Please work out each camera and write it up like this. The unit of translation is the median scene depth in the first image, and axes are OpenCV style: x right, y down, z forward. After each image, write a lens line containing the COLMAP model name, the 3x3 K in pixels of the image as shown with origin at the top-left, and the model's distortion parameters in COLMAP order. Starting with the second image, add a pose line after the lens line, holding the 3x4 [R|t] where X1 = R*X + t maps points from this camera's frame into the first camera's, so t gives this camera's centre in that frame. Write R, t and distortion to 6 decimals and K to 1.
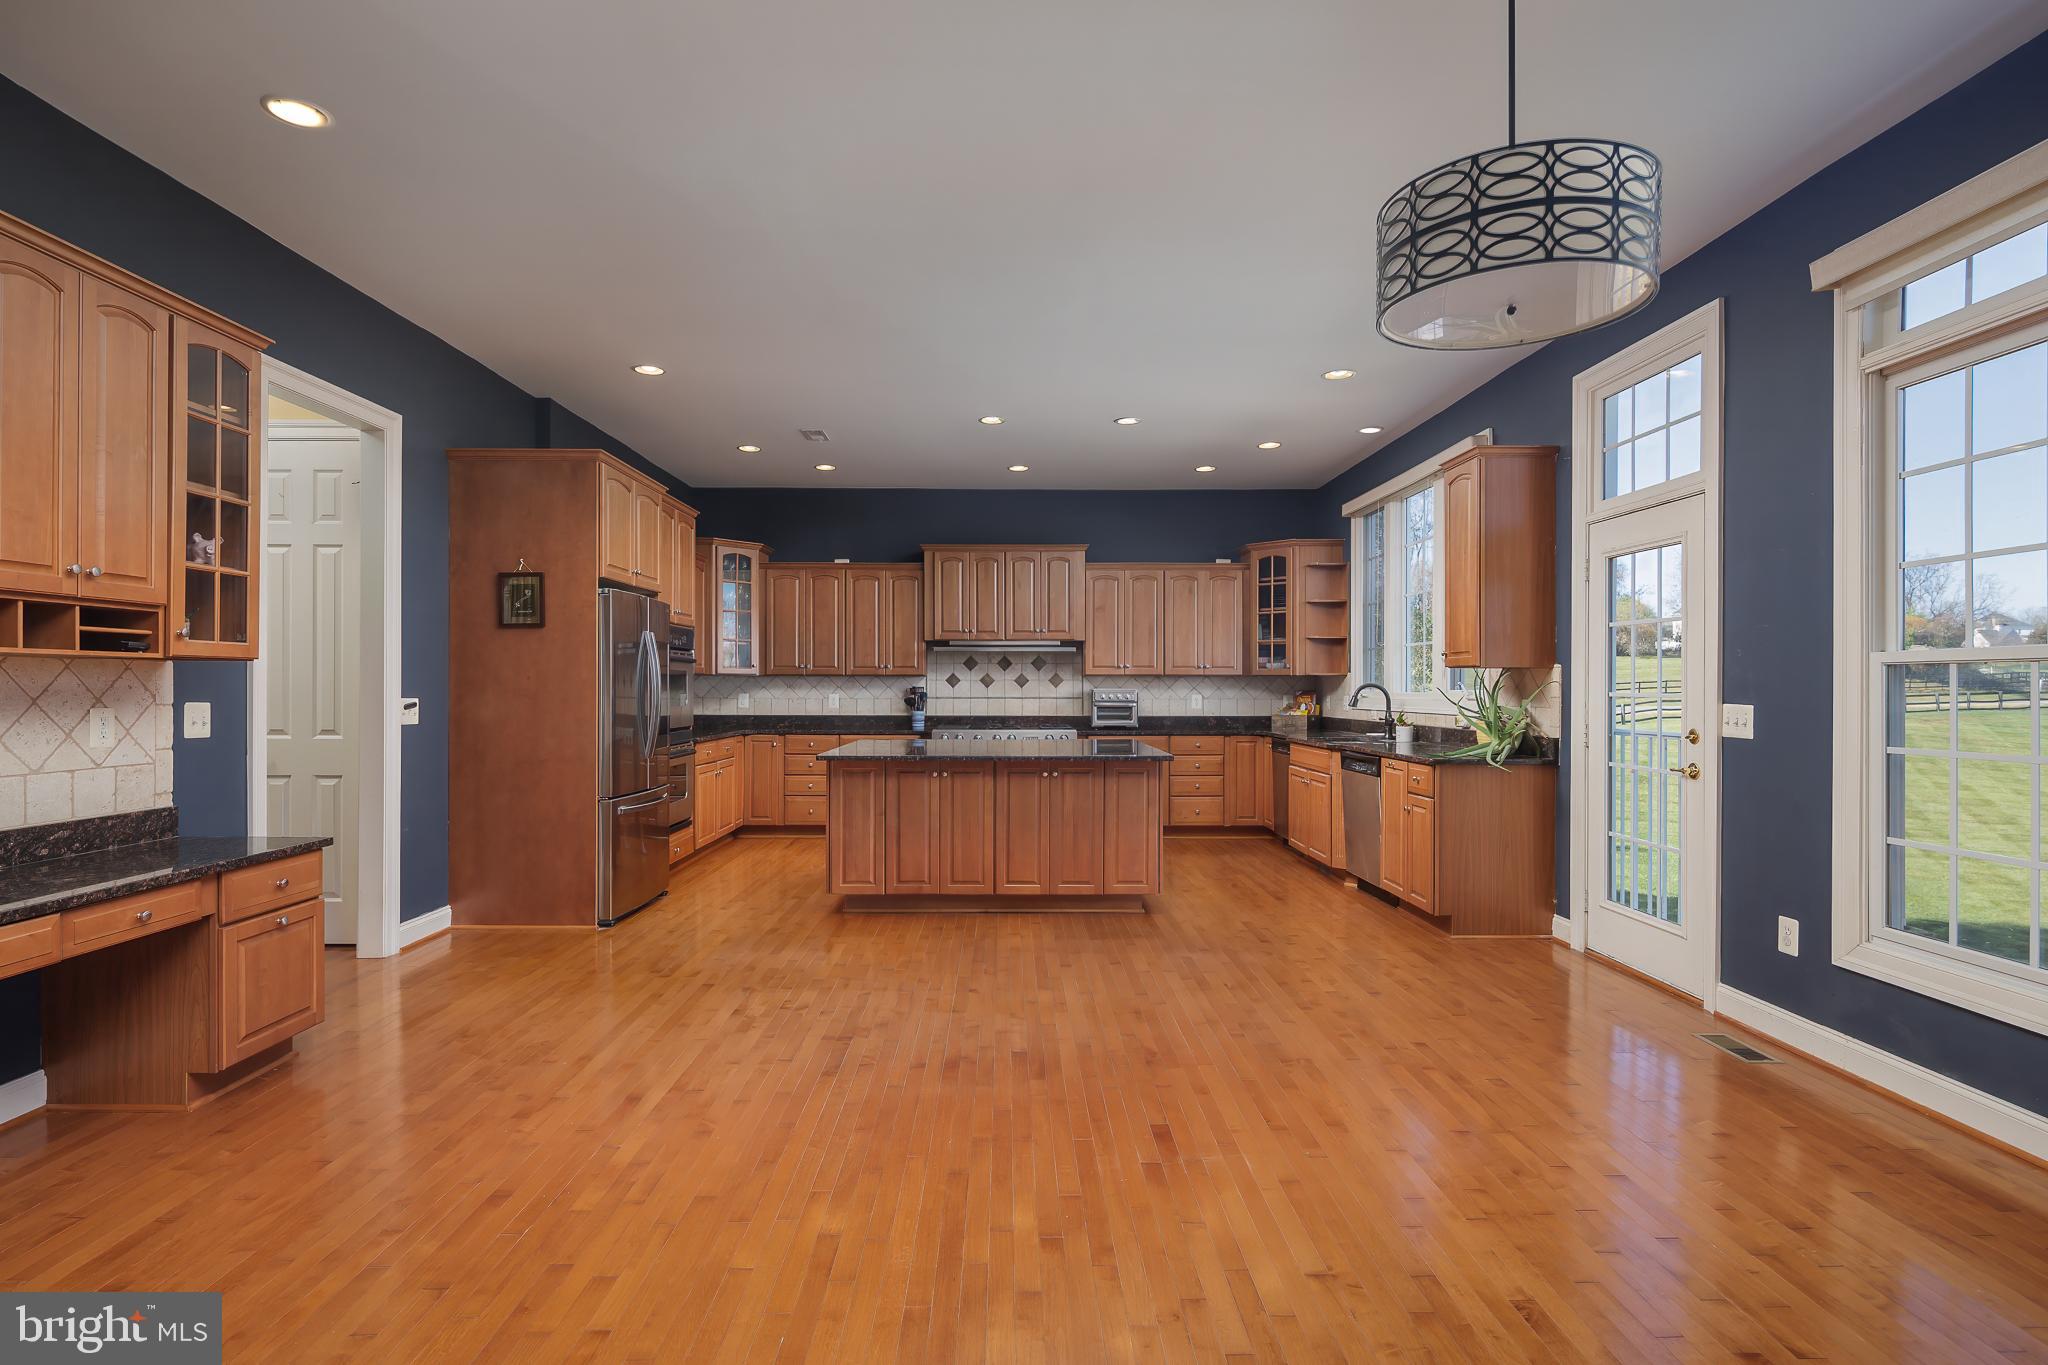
lens RADIAL K [[1003.2, 0, 1016.5], [0, 1003.2, 686.0], [0, 0, 1]] dist [-0.001185, -0.000798]
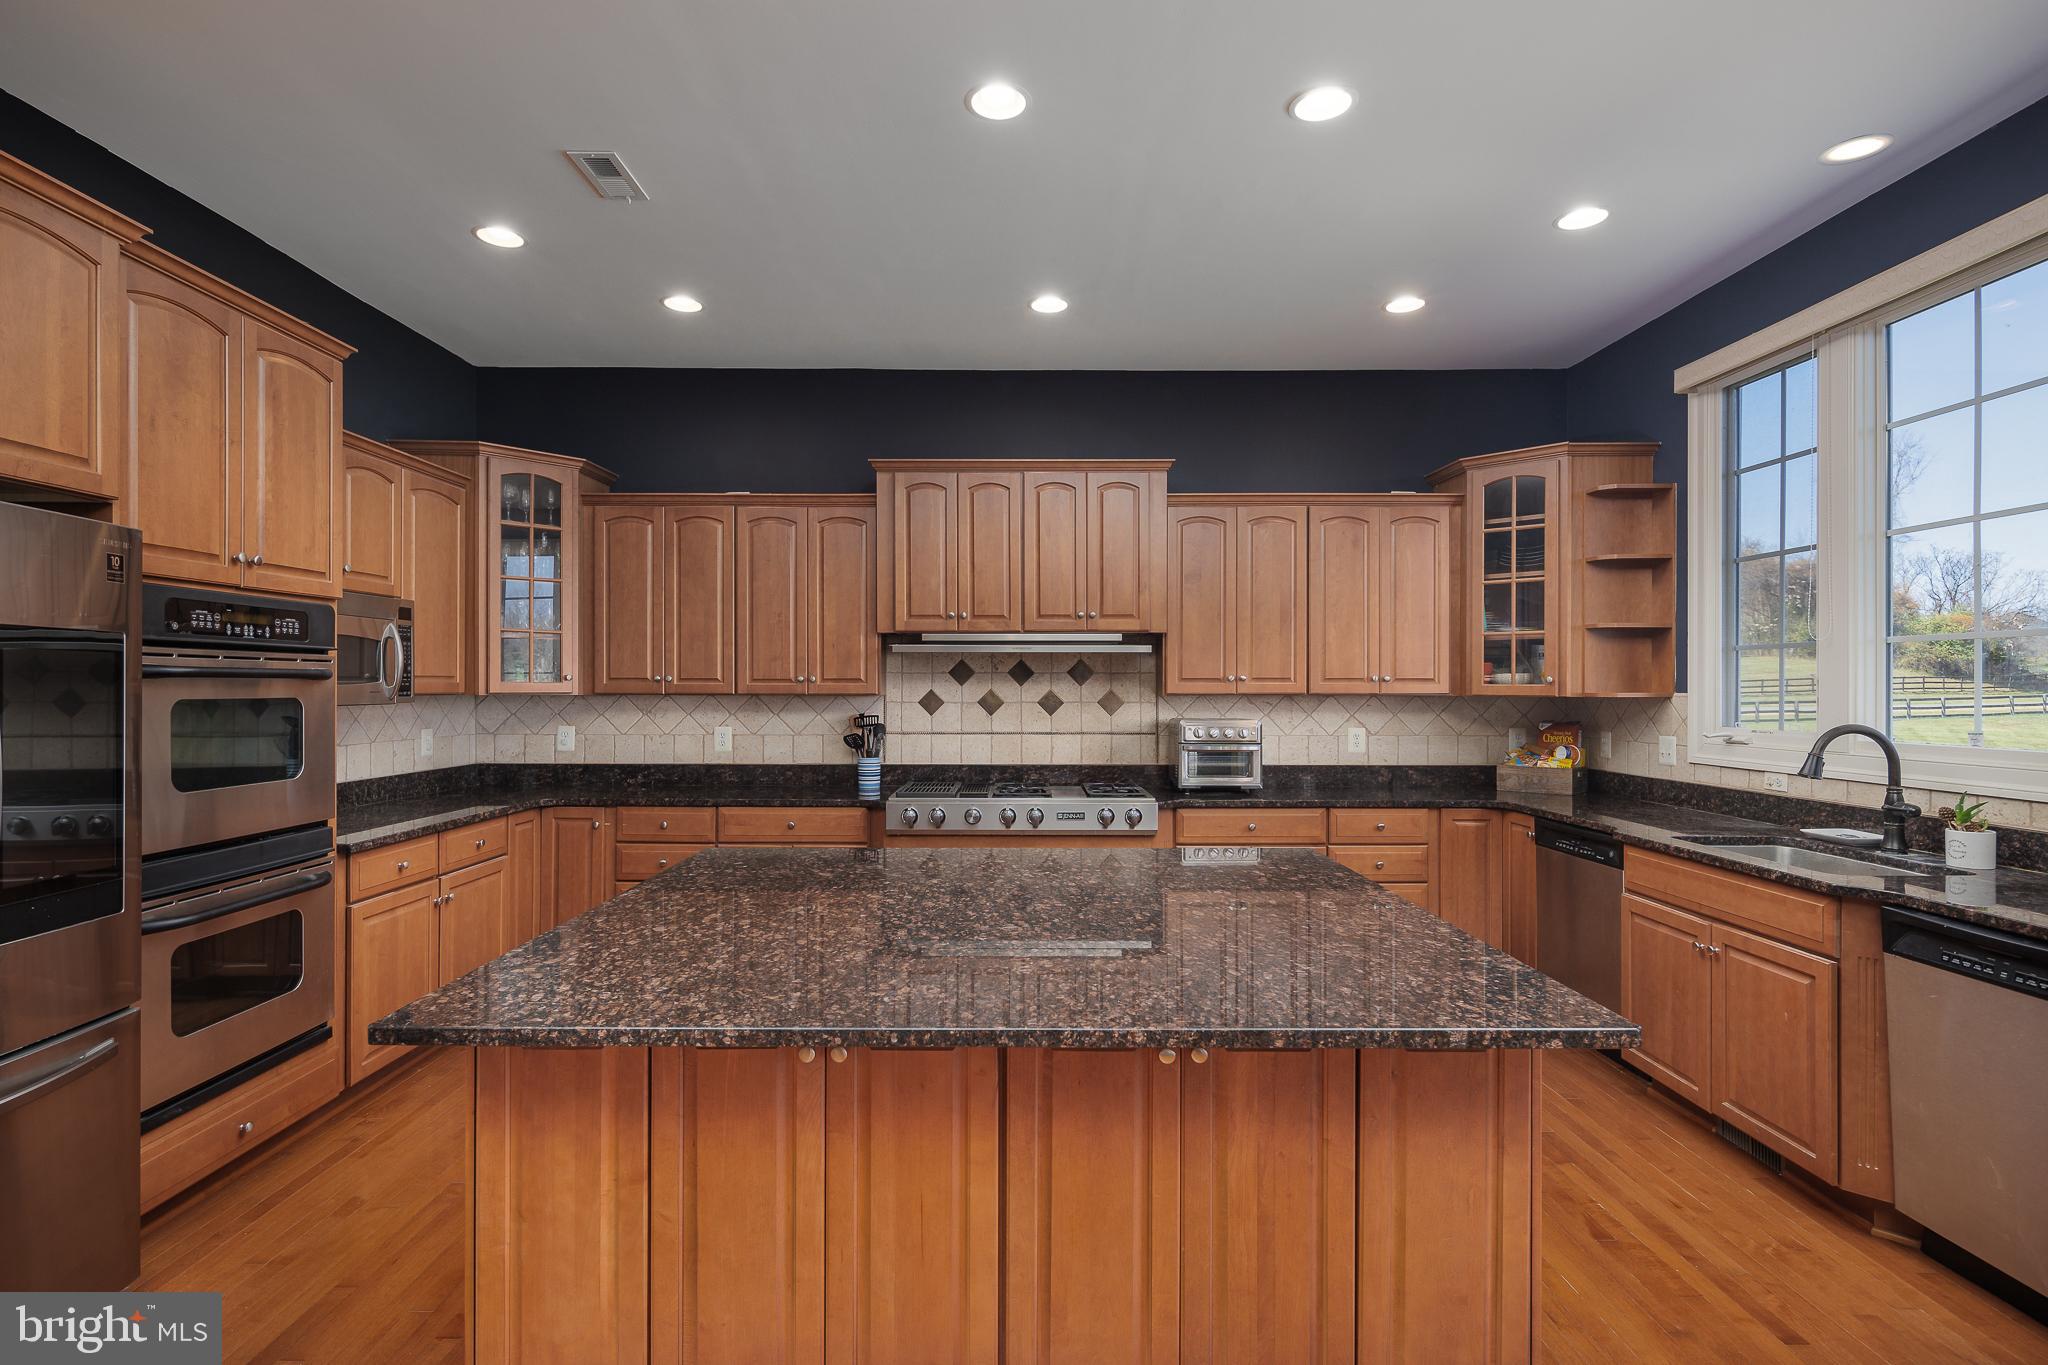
lens RADIAL K [[1003.2, 0, 1016.5], [0, 1003.2, 686.0], [0, 0, 1]] dist [-0.001185, -0.000798]
pose [[0.999952, 0.000218, -0.009768, -0.009814], [-0.000209, 1.000000, 0.000922, -0.017358], [0.009768, -0.000920, 0.999952, 0.473217]]
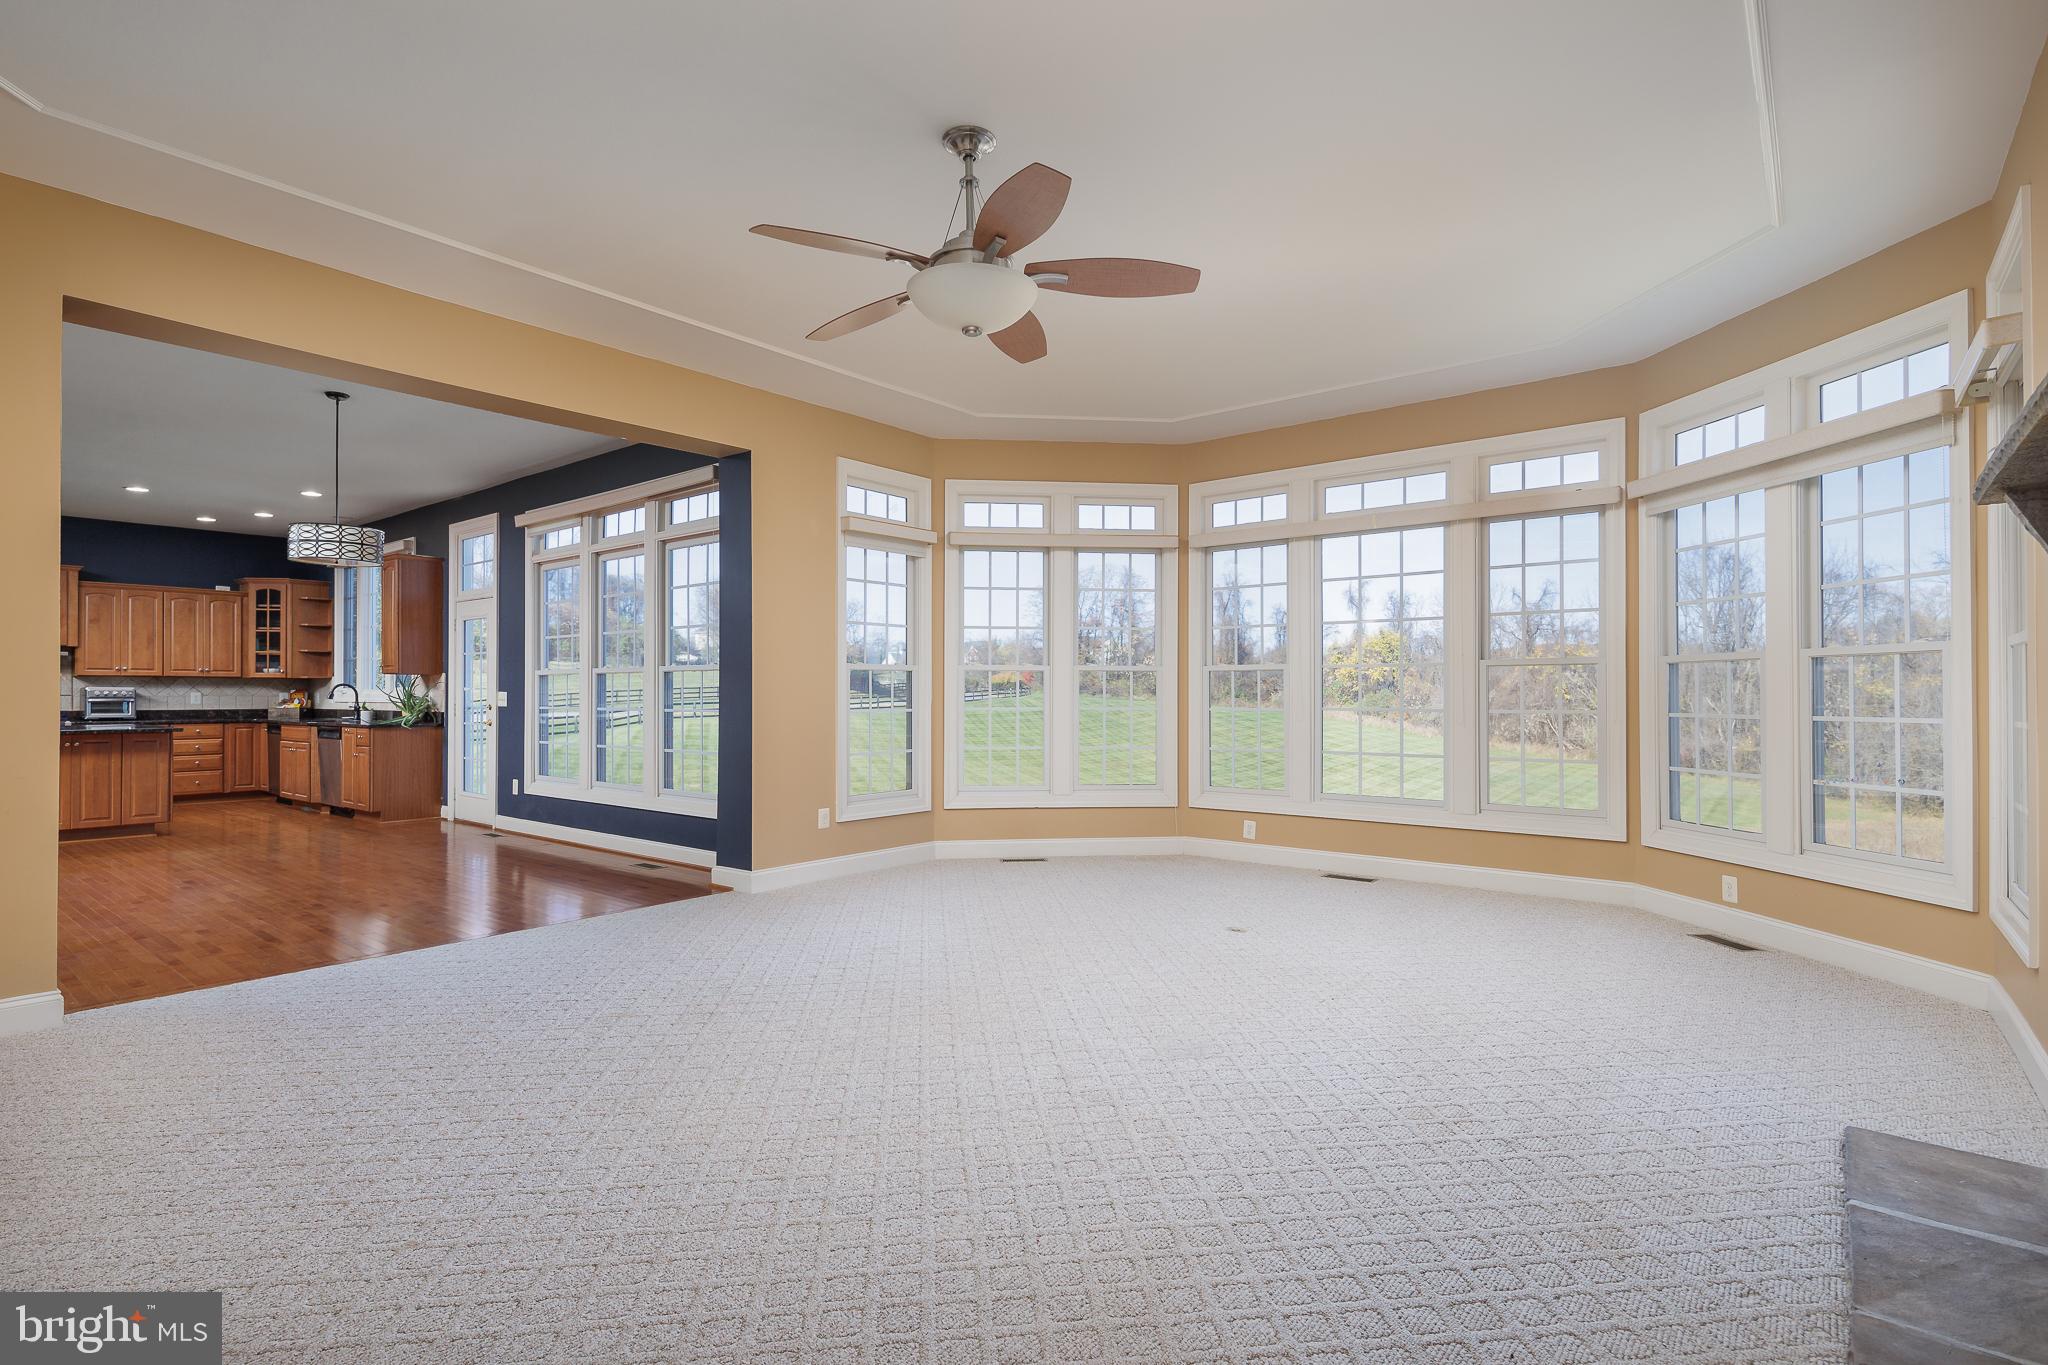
lens RADIAL K [[999.7, 0, 1012.4], [0, 999.7, 691.8], [0, 0, 1]] dist [-0.000475, -0.001170]
pose [[0.641695, -0.000551, 0.766960, -0.137130], [-0.000093, 1.000000, 0.000796, 0.007428], [-0.766960, -0.000582, 0.641694, -0.648999]]
